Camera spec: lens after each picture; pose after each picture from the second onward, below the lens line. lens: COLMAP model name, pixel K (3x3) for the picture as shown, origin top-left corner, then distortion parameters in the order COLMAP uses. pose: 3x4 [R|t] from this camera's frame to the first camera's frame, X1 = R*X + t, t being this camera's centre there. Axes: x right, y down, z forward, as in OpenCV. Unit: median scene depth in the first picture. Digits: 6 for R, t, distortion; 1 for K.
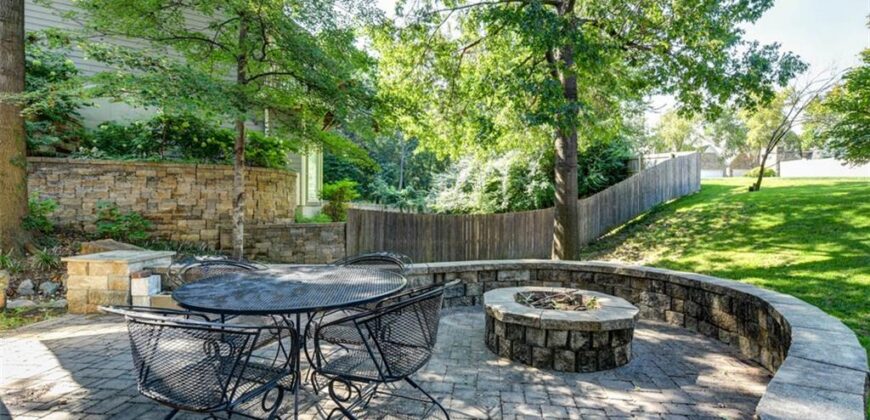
lens RADIAL K [[417.0, 0, 435.4], [0, 417.0, 207.6], [0, 0, 1]] dist [0.000148, 0.000093]
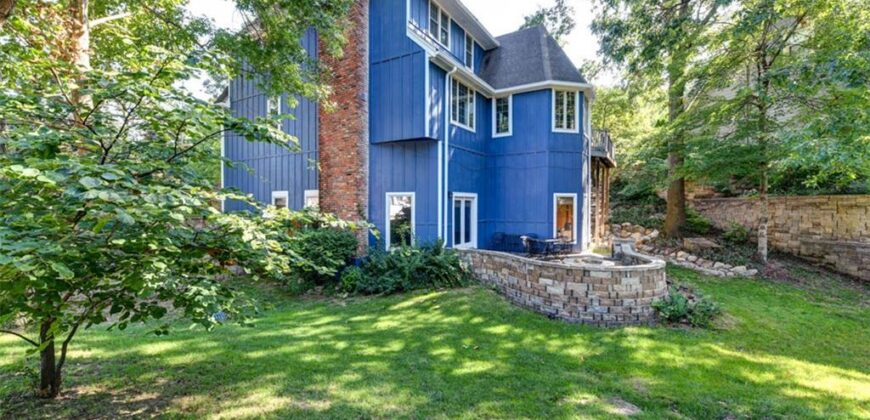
lens RADIAL K [[349.9, 0, 434.8], [0, 349.9, 212.2], [0, 0, 1]] dist [-0.000277, 0.000001]
pose [[-0.399467, 0.008194, -0.916711, 1.049024], [-0.010735, 0.999850, 0.013615, -0.048652], [0.916685, 0.015279, -0.399319, 0.329818]]
